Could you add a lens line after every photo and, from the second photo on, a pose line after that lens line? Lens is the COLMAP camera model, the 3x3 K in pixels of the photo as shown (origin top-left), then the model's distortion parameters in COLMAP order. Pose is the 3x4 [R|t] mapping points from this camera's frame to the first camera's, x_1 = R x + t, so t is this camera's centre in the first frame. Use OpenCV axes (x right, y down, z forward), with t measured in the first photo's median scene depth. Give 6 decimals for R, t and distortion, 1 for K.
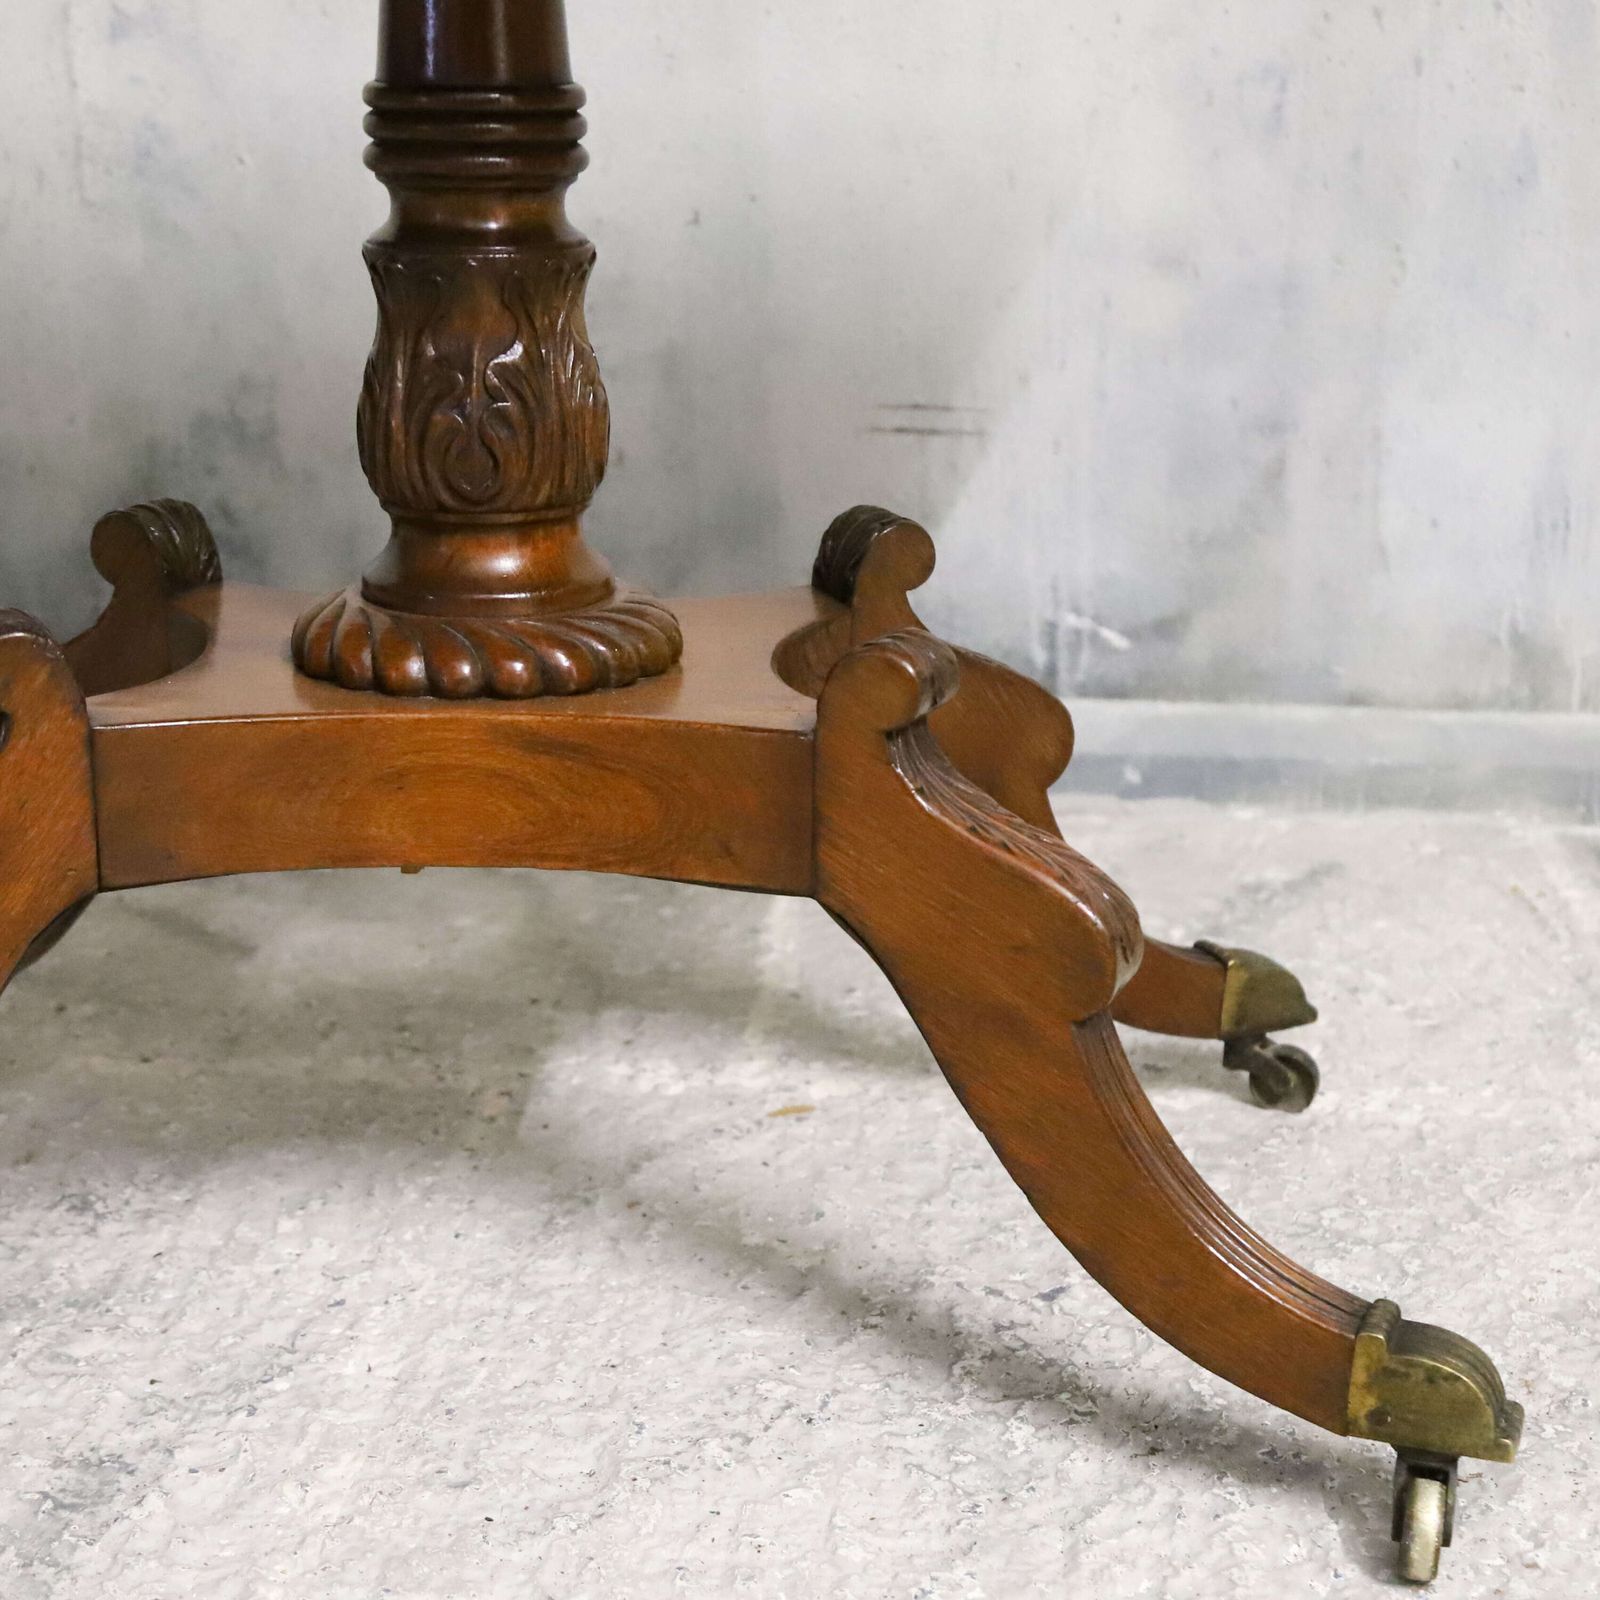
lens RADIAL K [[2755.2, 0, 882.7], [0, 2755.2, 908.8], [0, 0, 1]] dist [-0.038227, 0.118305]
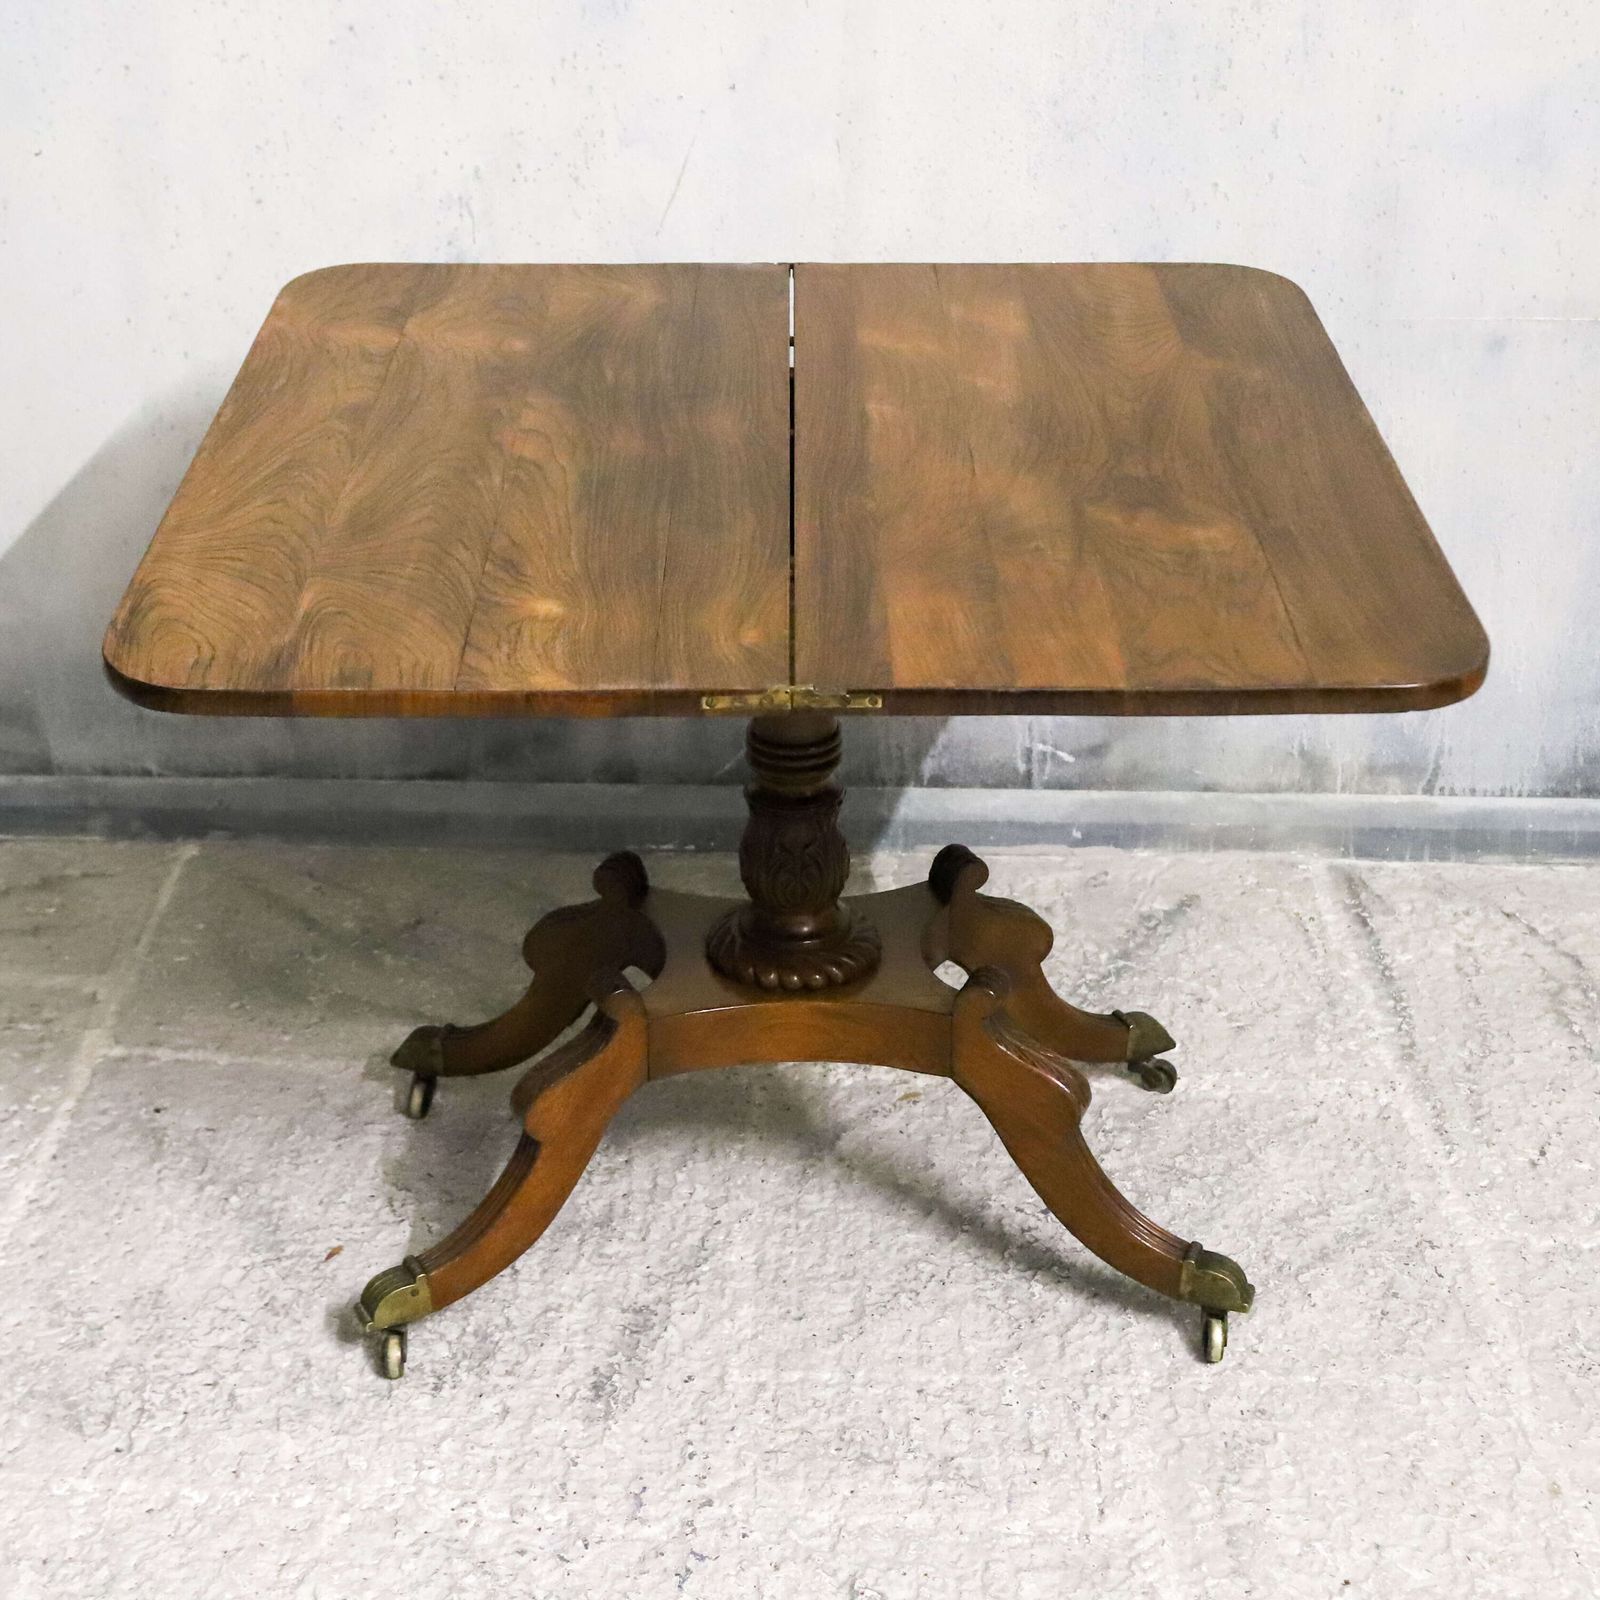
lens RADIAL K [[2907.6, 0, 693.4], [0, 2907.6, 711.1], [0, 0, 1]] dist [-0.002043, 0.036030]
pose [[0.999208, -0.019210, -0.034853, -0.140604], [0.022718, 0.994401, 0.103206, -0.538438], [0.032675, -0.103916, 0.994049, -1.349517]]
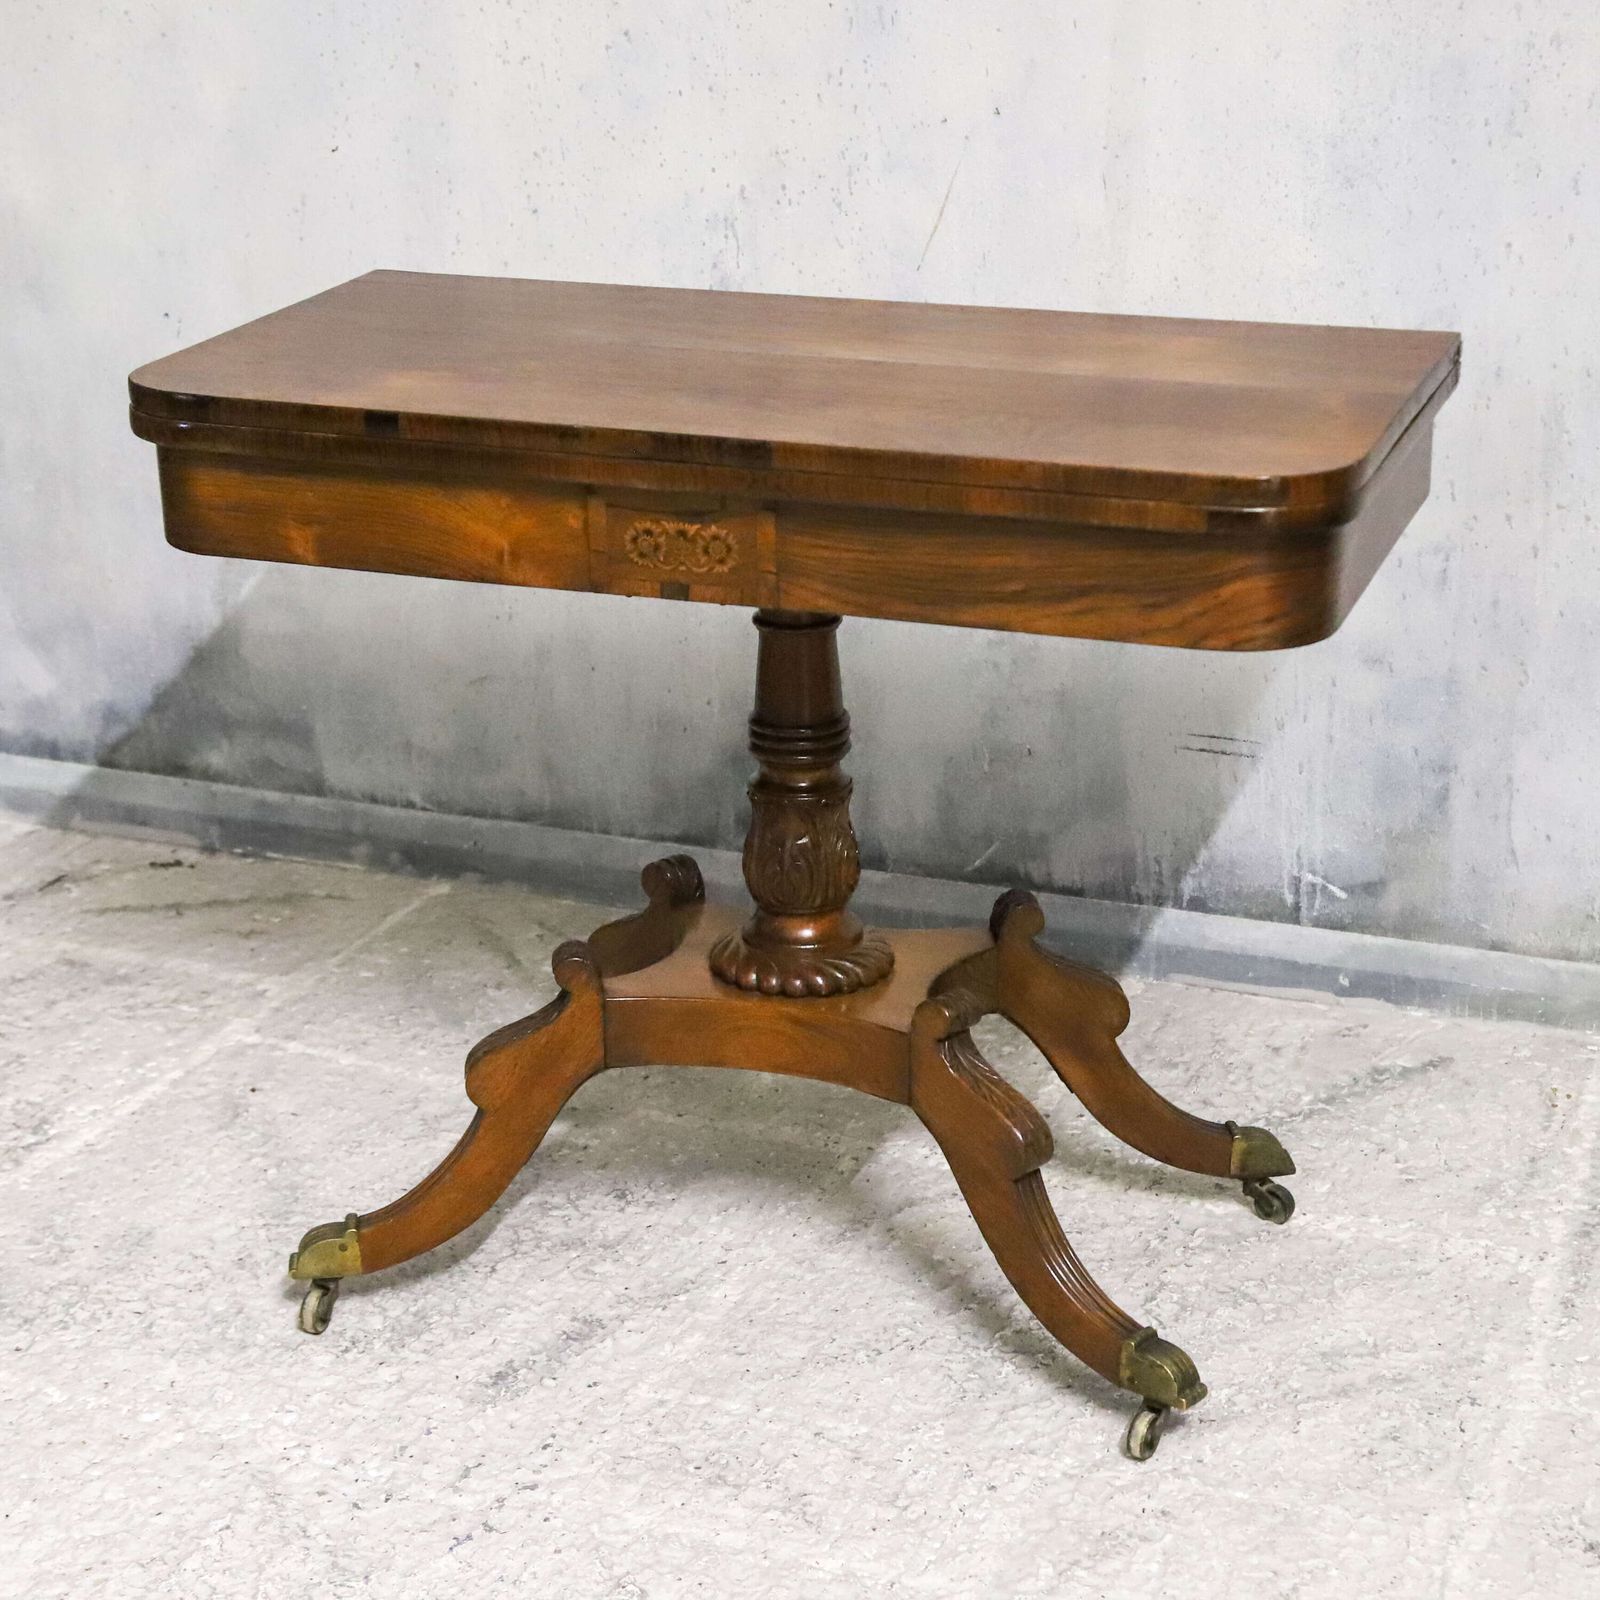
lens RADIAL K [[3227.4, 0, 843.7], [0, 3227.4, 868.0], [0, 0, 1]] dist [0.034512, 0.060342]
pose [[0.943148, 0.091378, -0.319566, 0.673874], [-0.083687, 0.995777, 0.037747, -0.264567], [0.321666, -0.008858, 0.946812, -1.329917]]
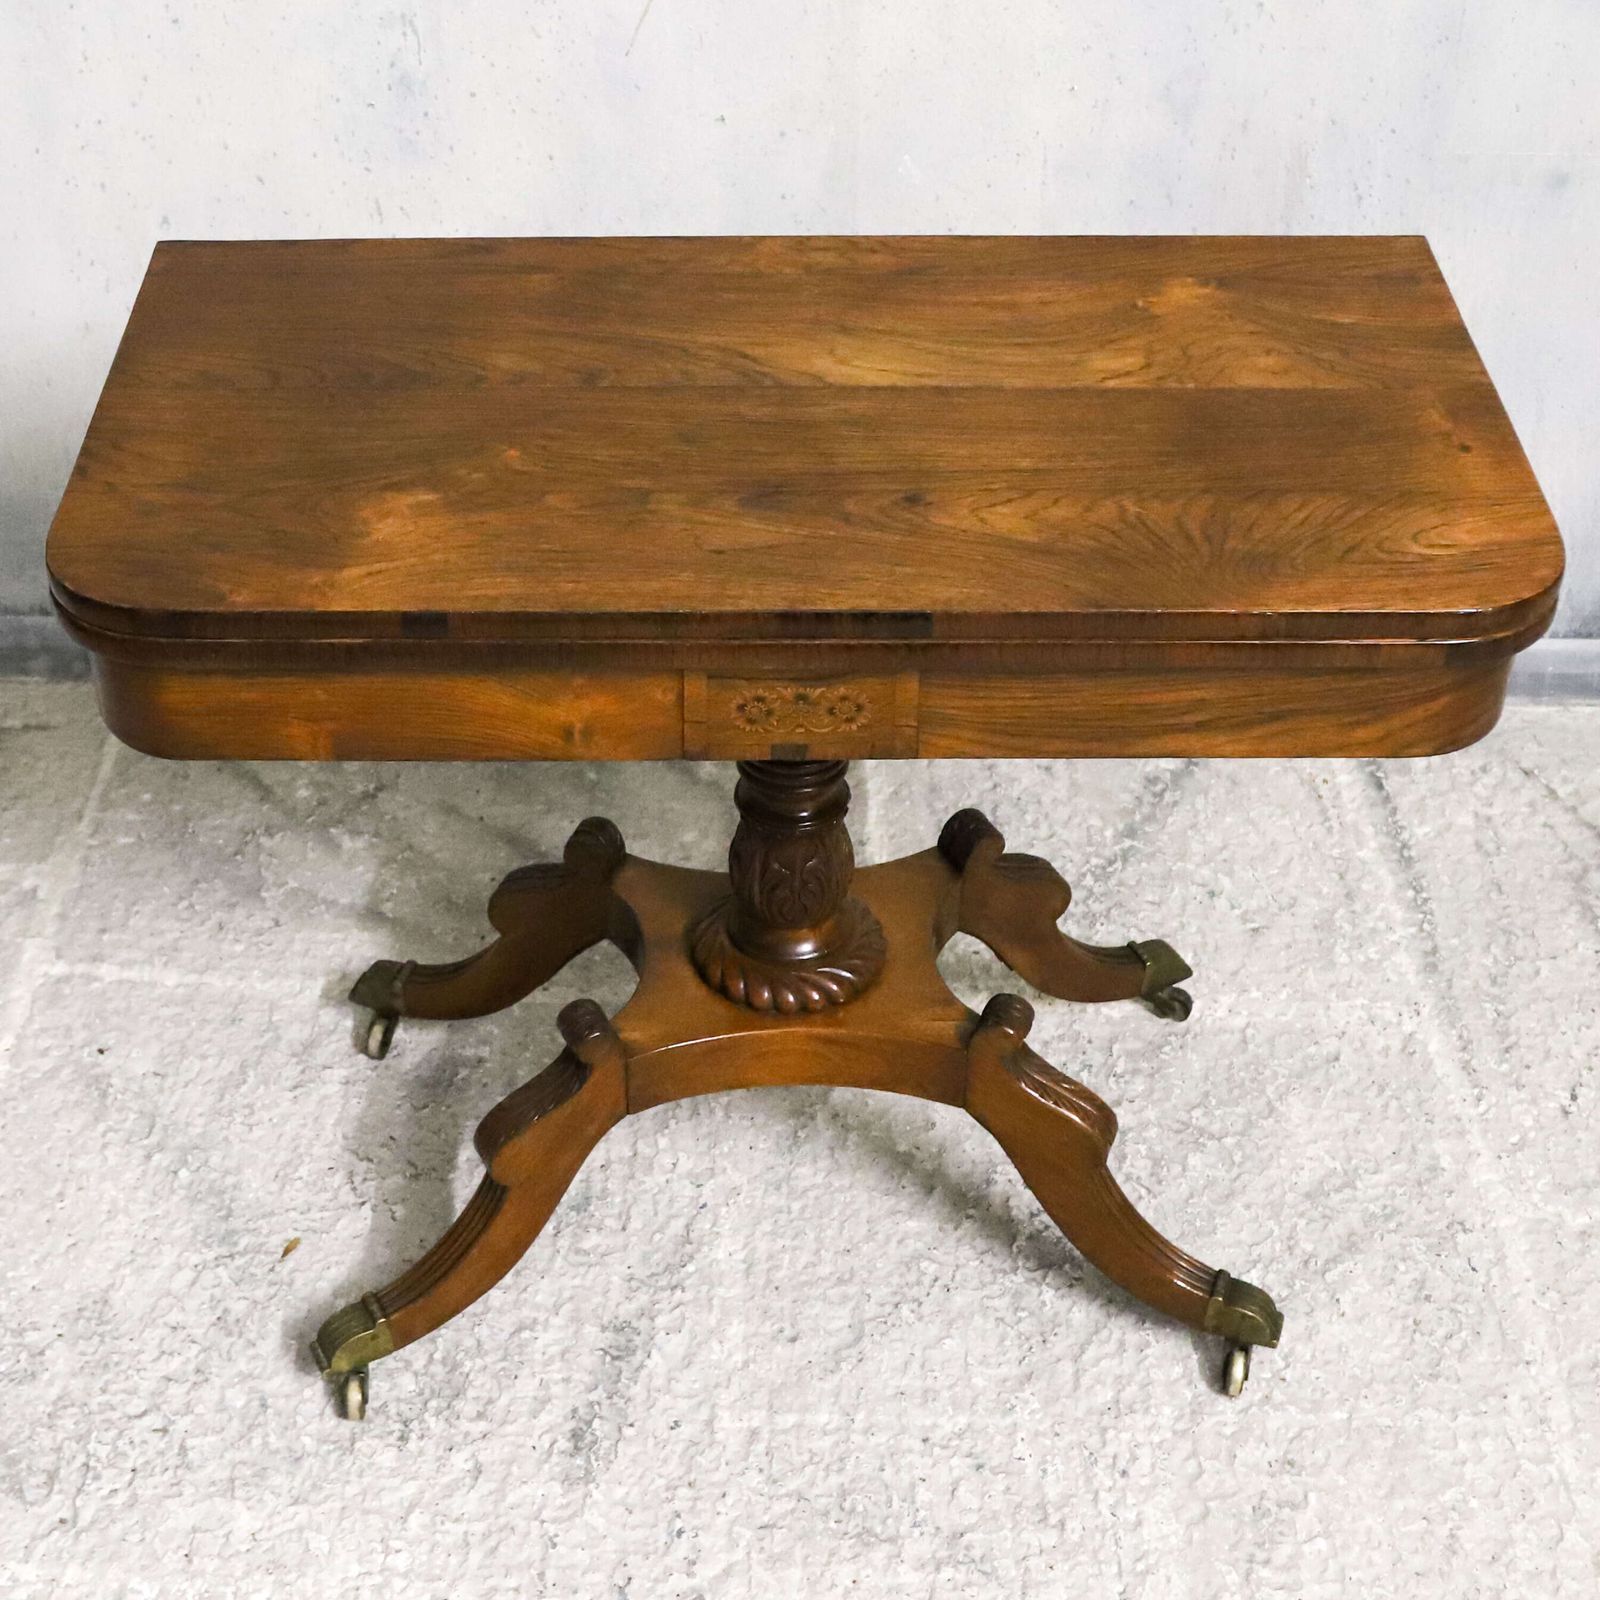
lens RADIAL K [[2543.9, 0, 675.1], [0, 2543.9, 675.1], [0, 0, 1]] dist [-0.140432, 0.086289]
pose [[0.999375, -0.018277, -0.030257, -0.168989], [0.026518, 0.953618, 0.299850, -0.849843], [0.023373, -0.300465, 0.953507, -0.705833]]
